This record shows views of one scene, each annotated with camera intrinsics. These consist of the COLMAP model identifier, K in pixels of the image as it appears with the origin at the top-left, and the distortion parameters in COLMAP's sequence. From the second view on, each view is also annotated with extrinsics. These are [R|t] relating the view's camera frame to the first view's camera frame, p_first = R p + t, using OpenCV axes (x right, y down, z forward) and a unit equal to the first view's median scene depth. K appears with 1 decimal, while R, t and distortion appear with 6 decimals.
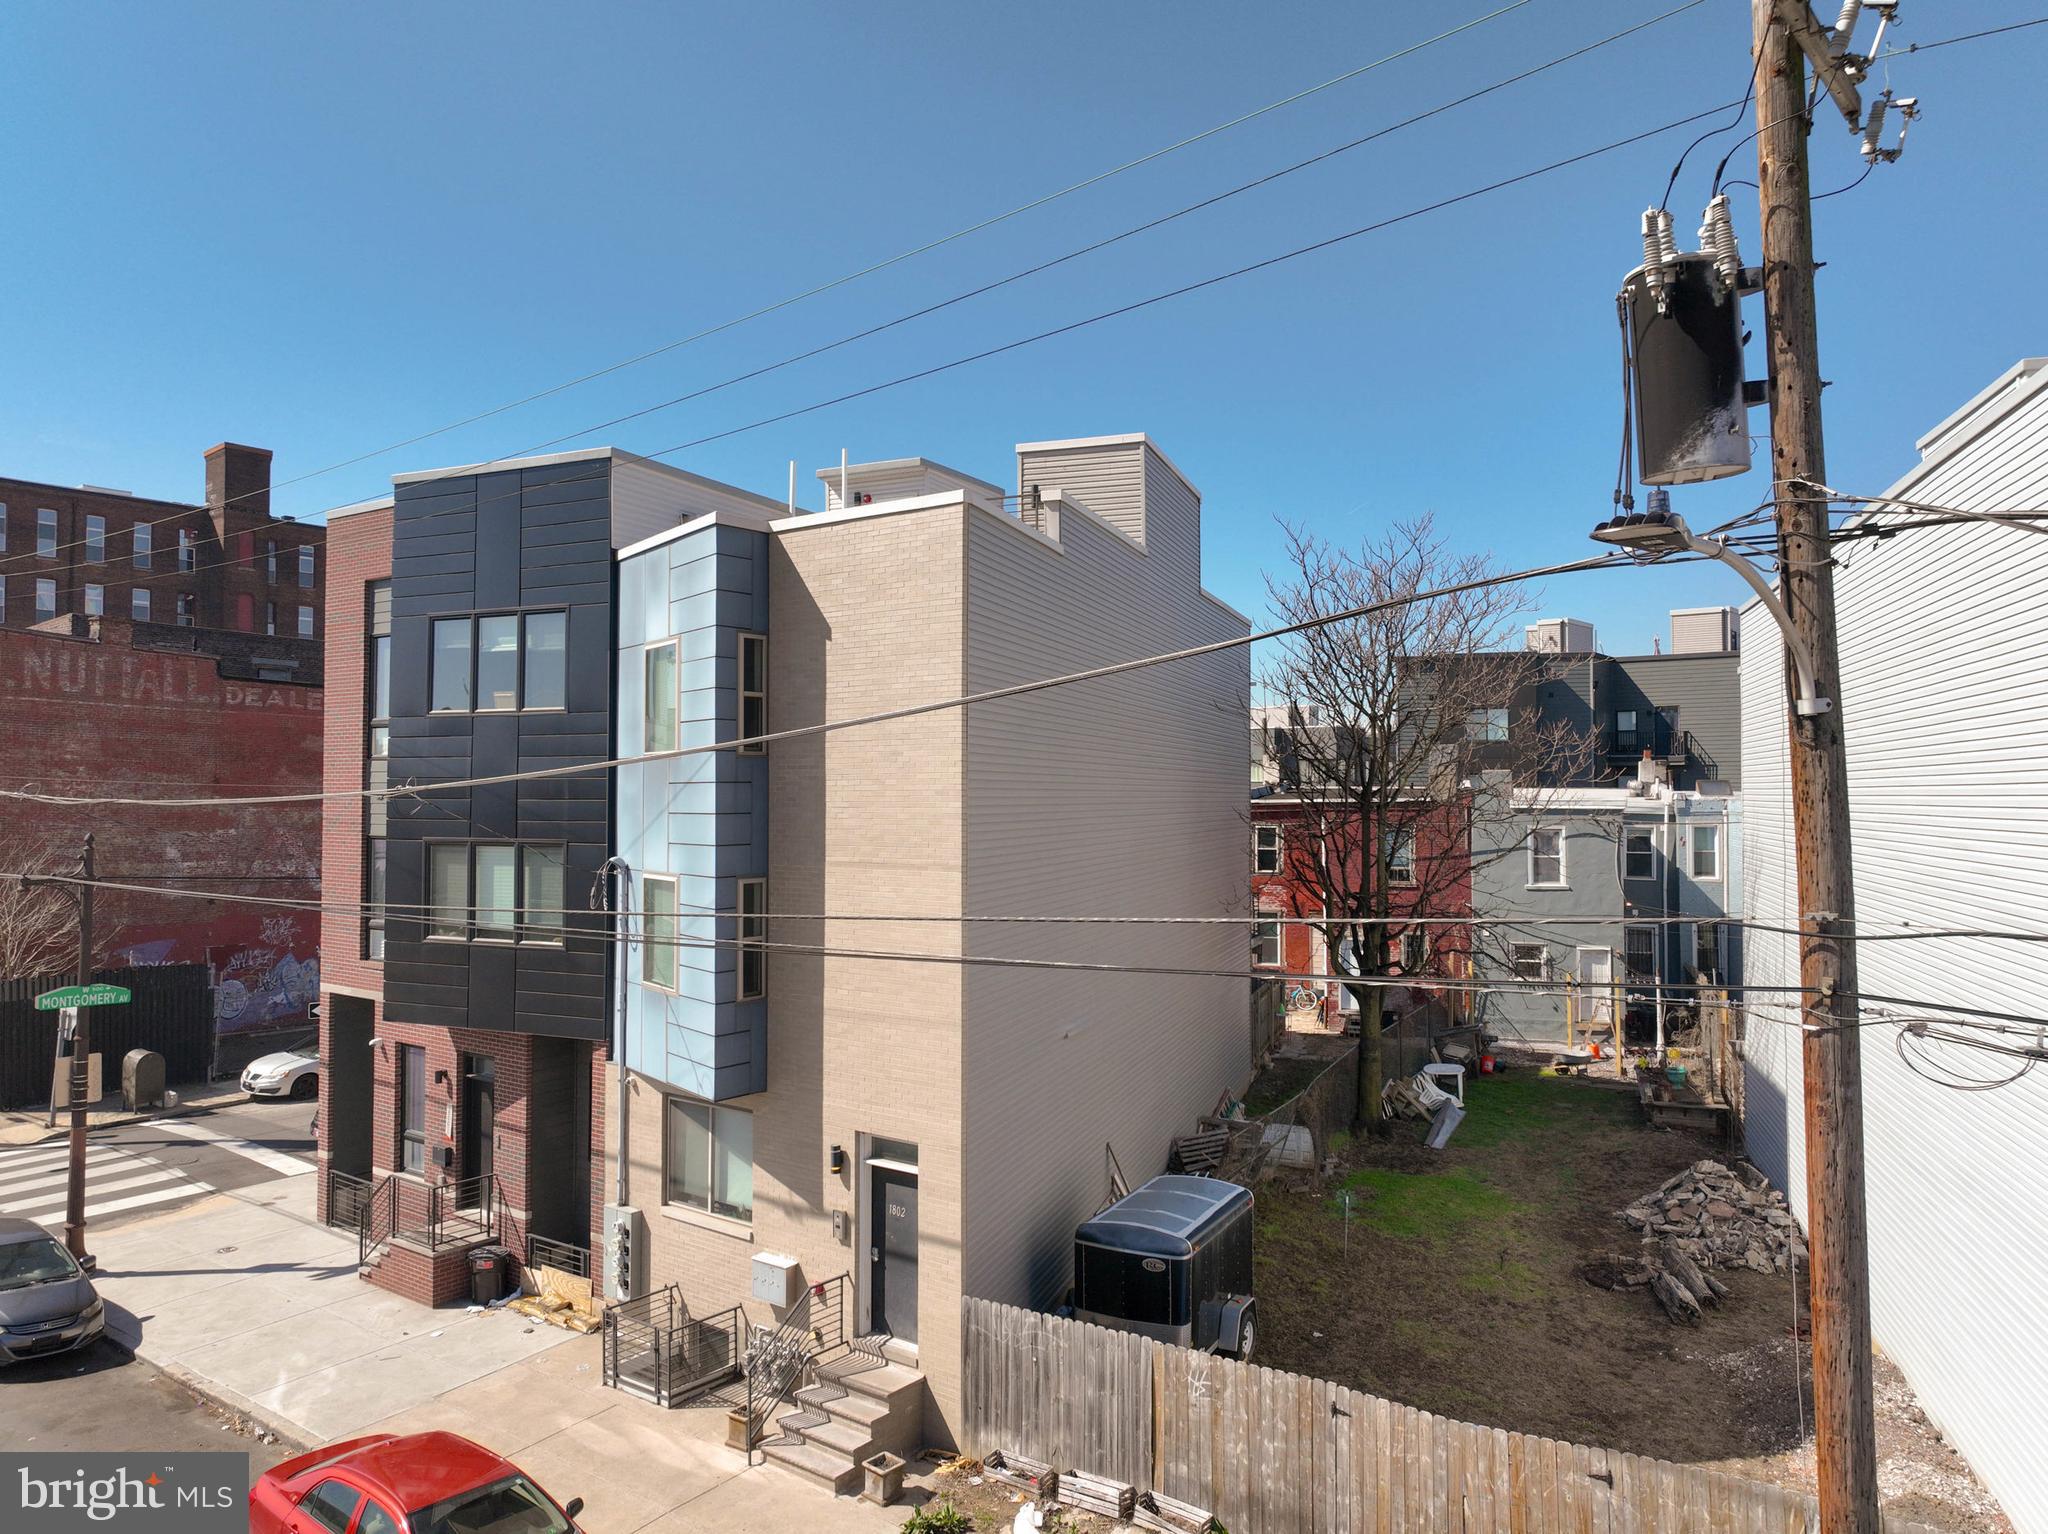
lens RADIAL K [[1431.6, 0, 1029.1], [0, 1431.6, 741.0], [0, 0, 1]] dist [0.004111, 0.004420]
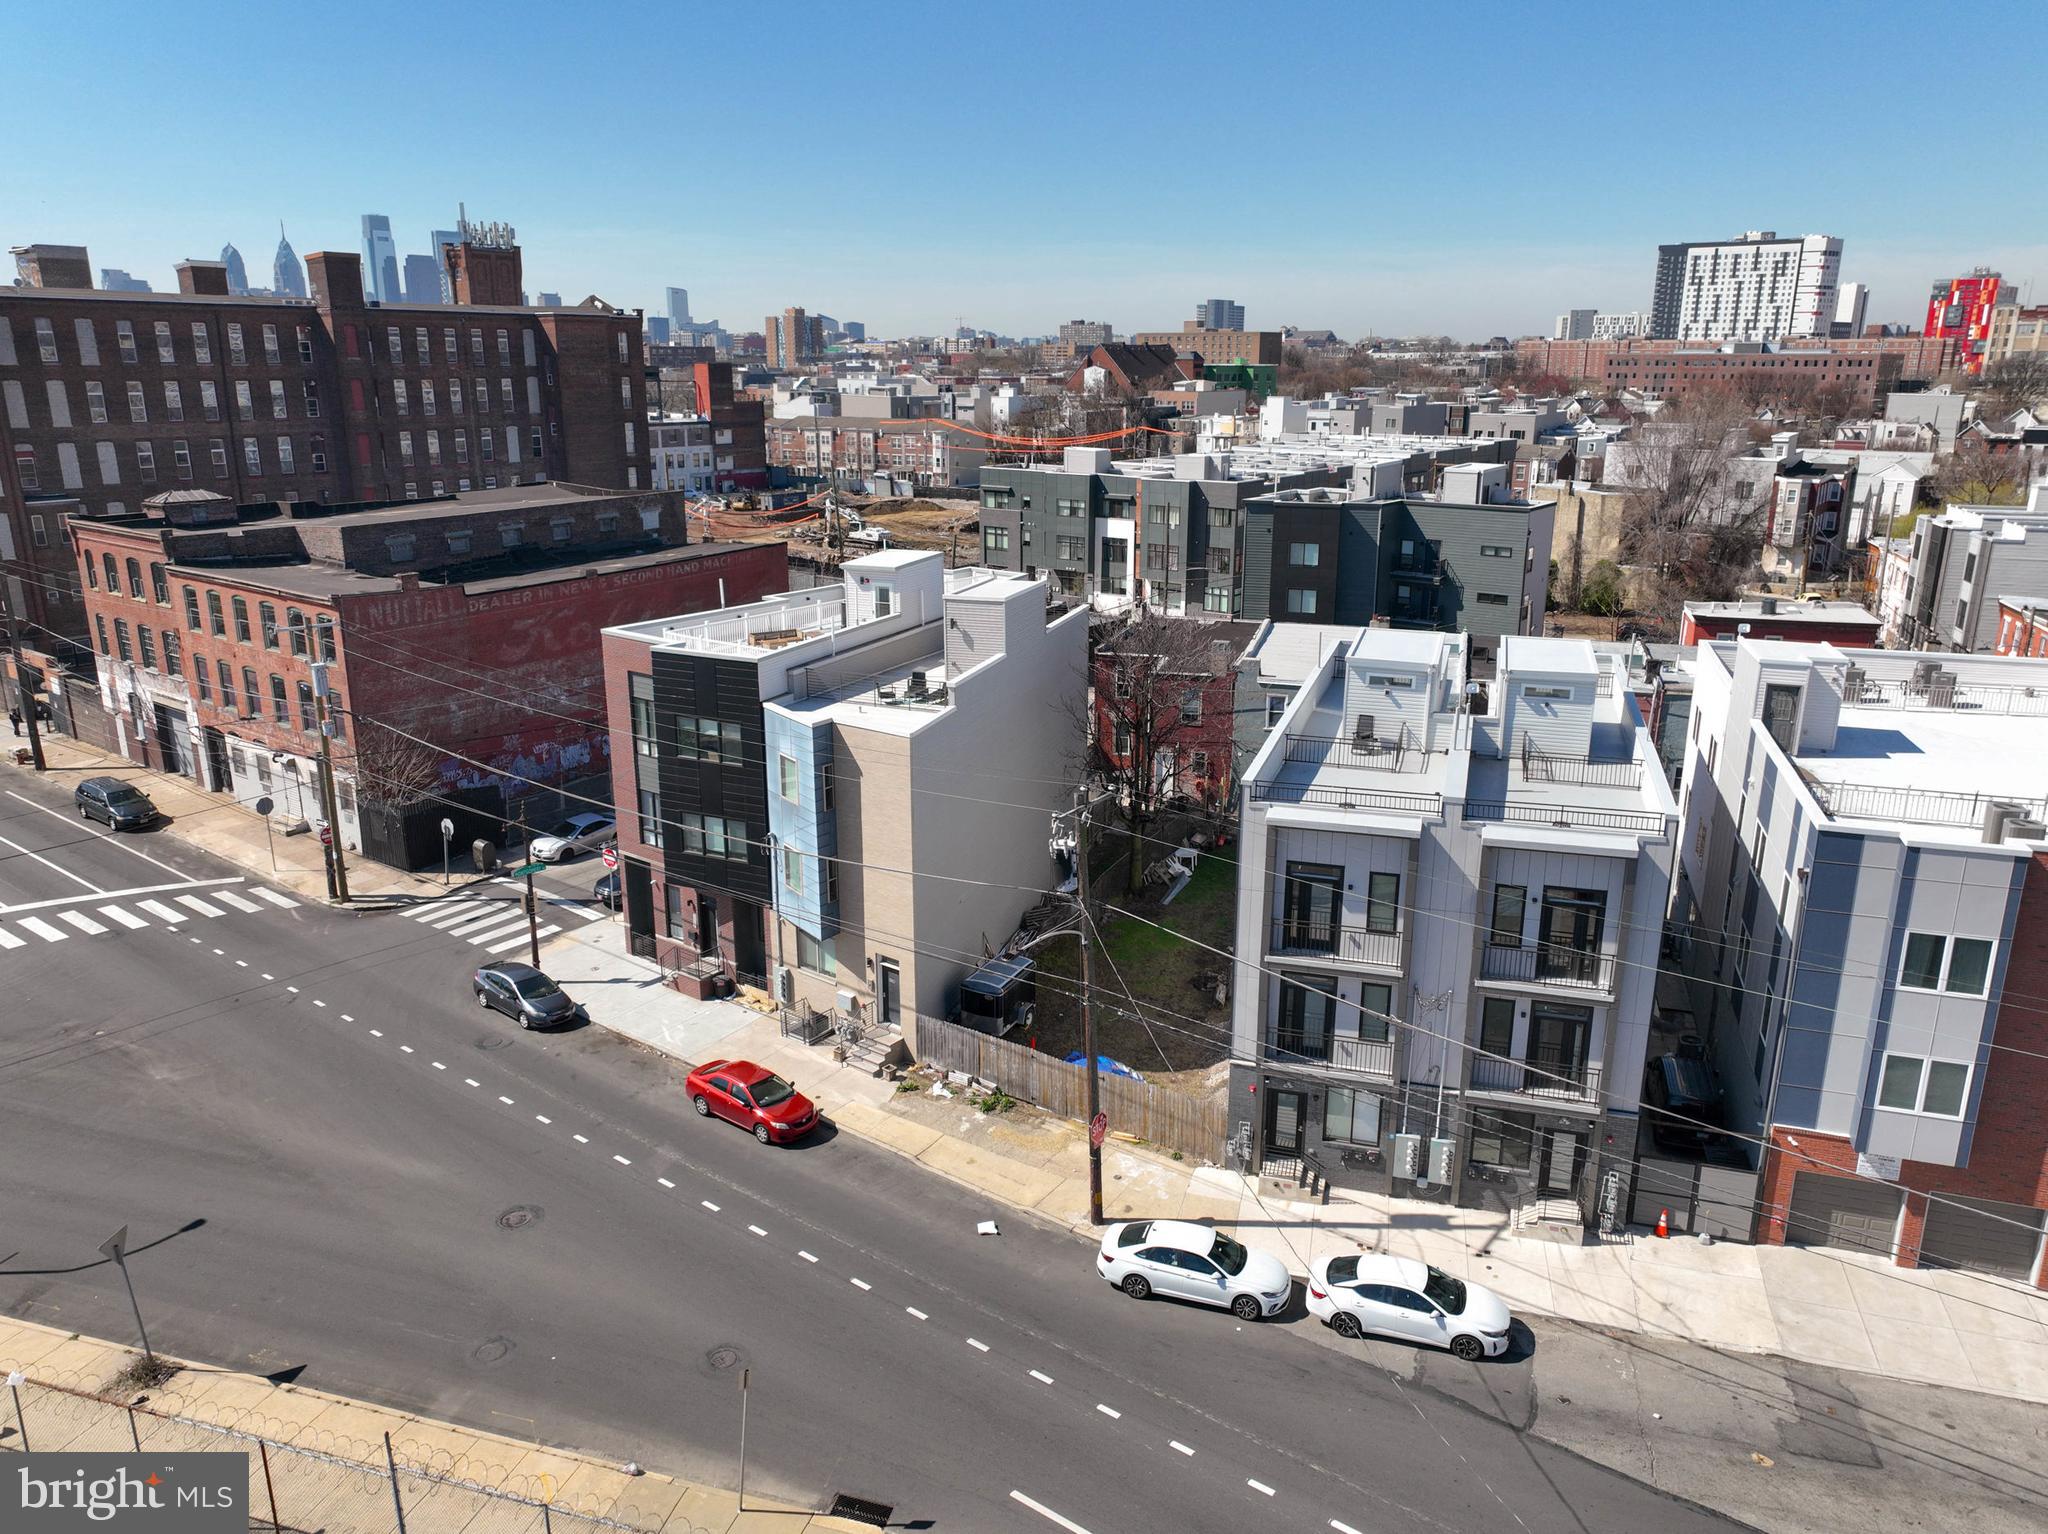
lens RADIAL K [[1410.2, 0, 1019.3], [0, 1410.2, 732.8], [0, 0, 1]] dist [-0.002418, -0.002684]
pose [[1.000000, 0.000514, -0.000783, 0.127344], [-0.000271, 0.959026, 0.283319, -0.744118], [0.000896, -0.283319, 0.959025, -1.204367]]
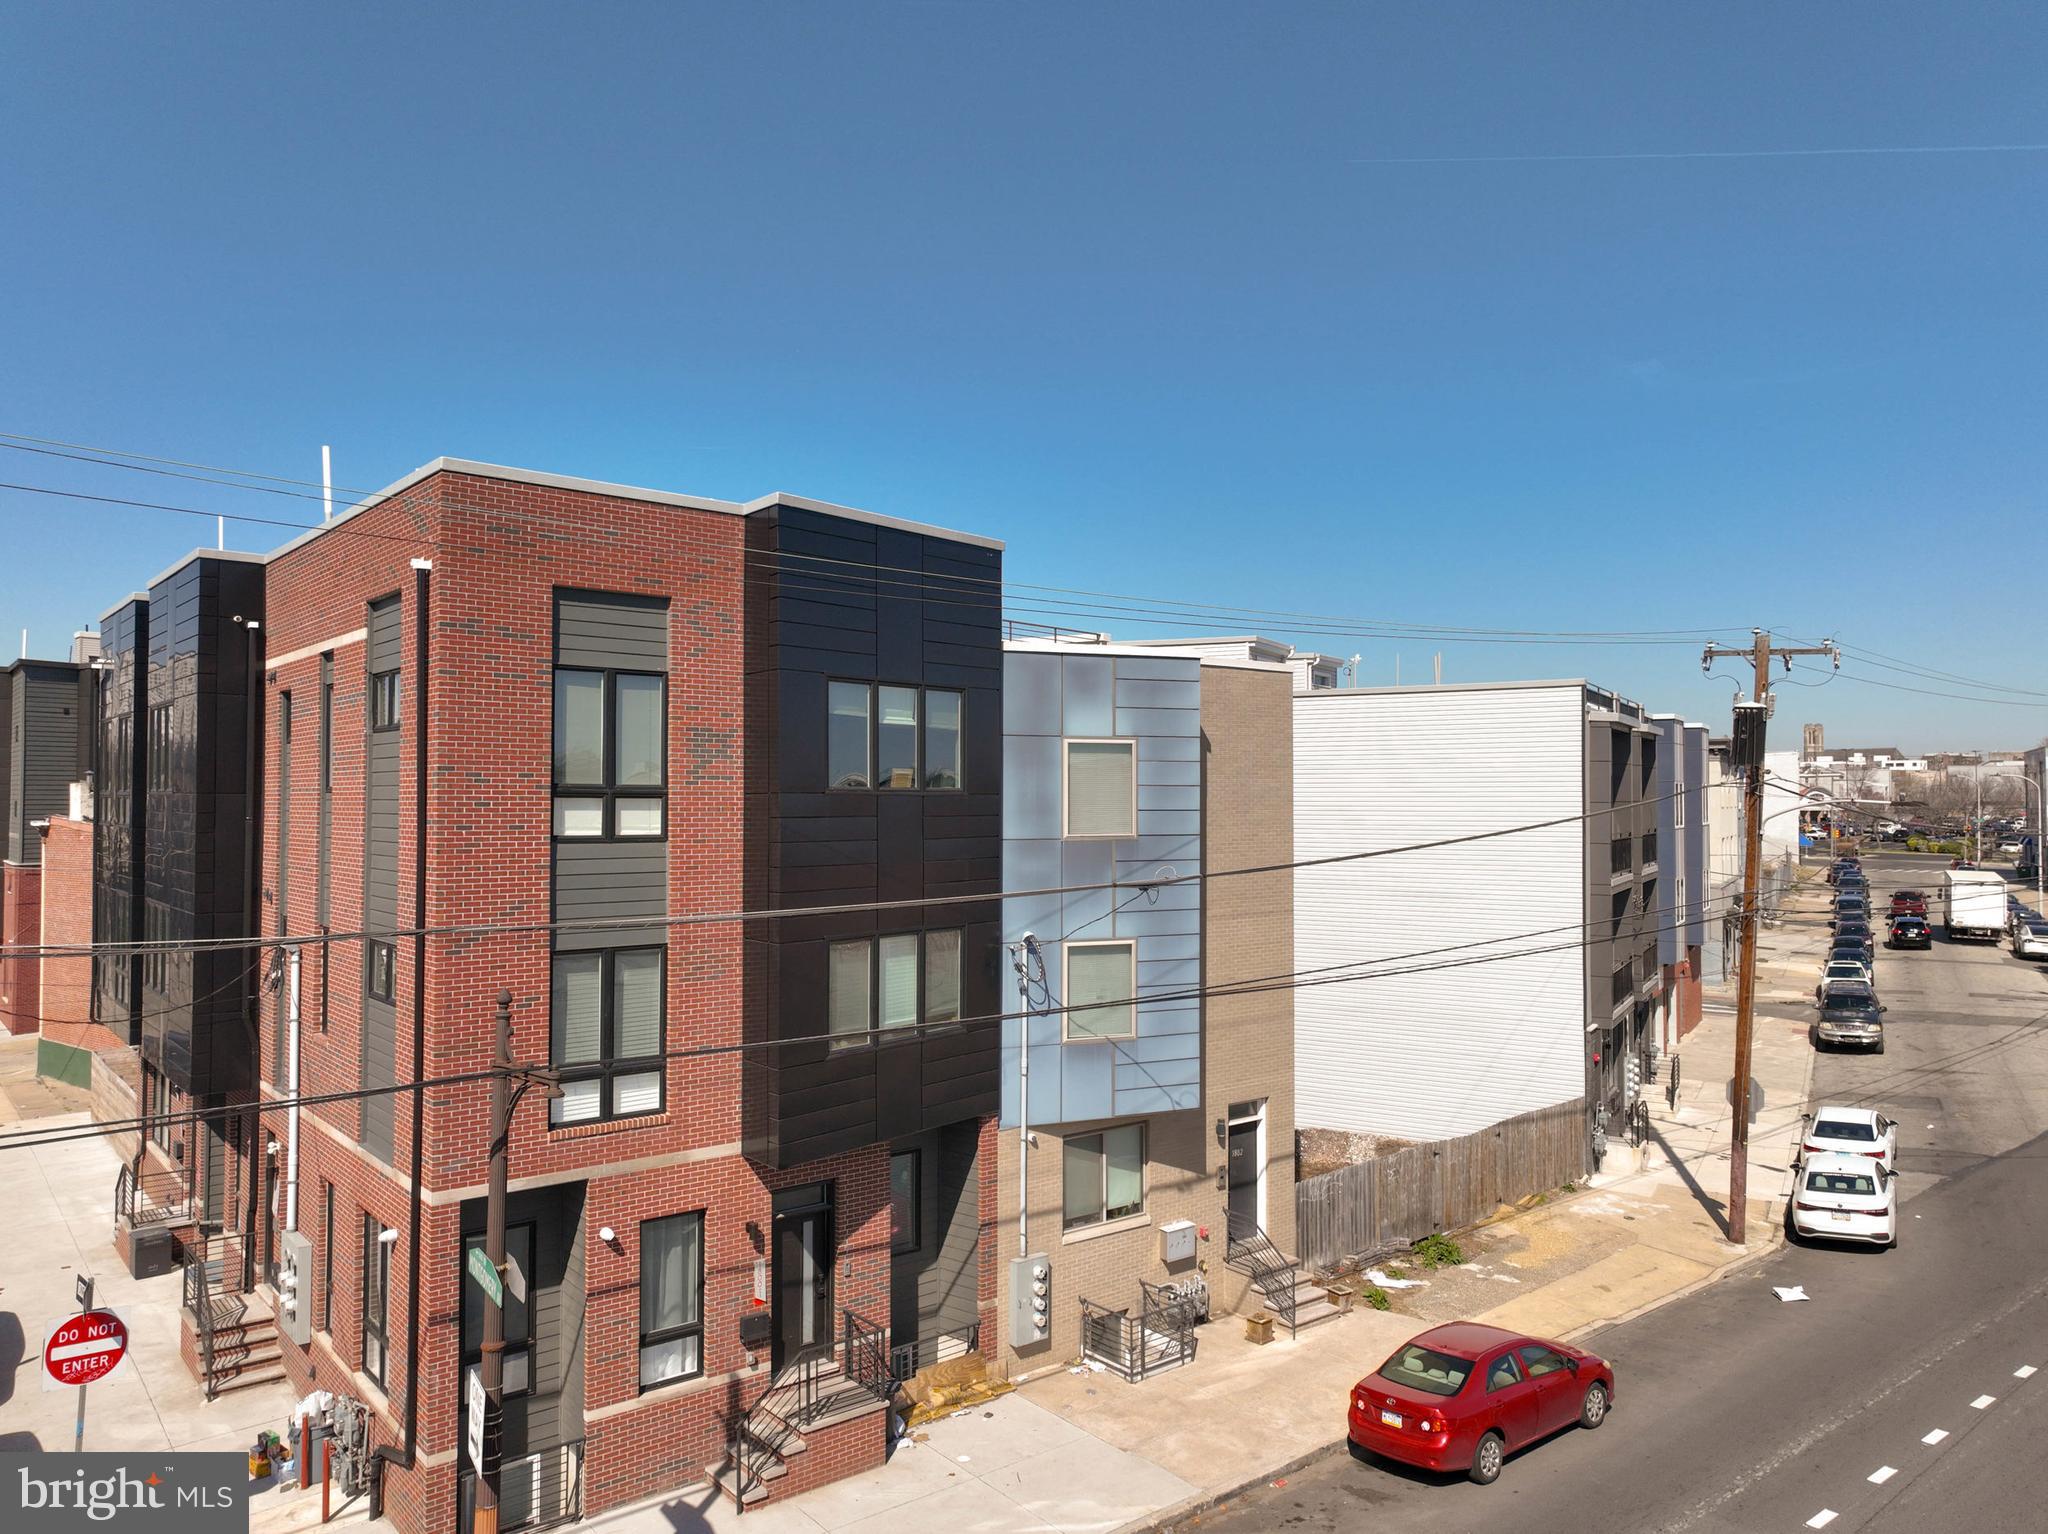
lens RADIAL K [[1419.7, 0, 1024.0], [0, 1419.7, 767.0], [0, 0, 1]] dist [0.000687, 0.005553]
pose [[0.246800, 0.021052, 0.968838, -1.321344], [-0.031166, 0.999419, -0.013778, -0.027269], [-0.968565, -0.026794, 0.247312, 0.748033]]
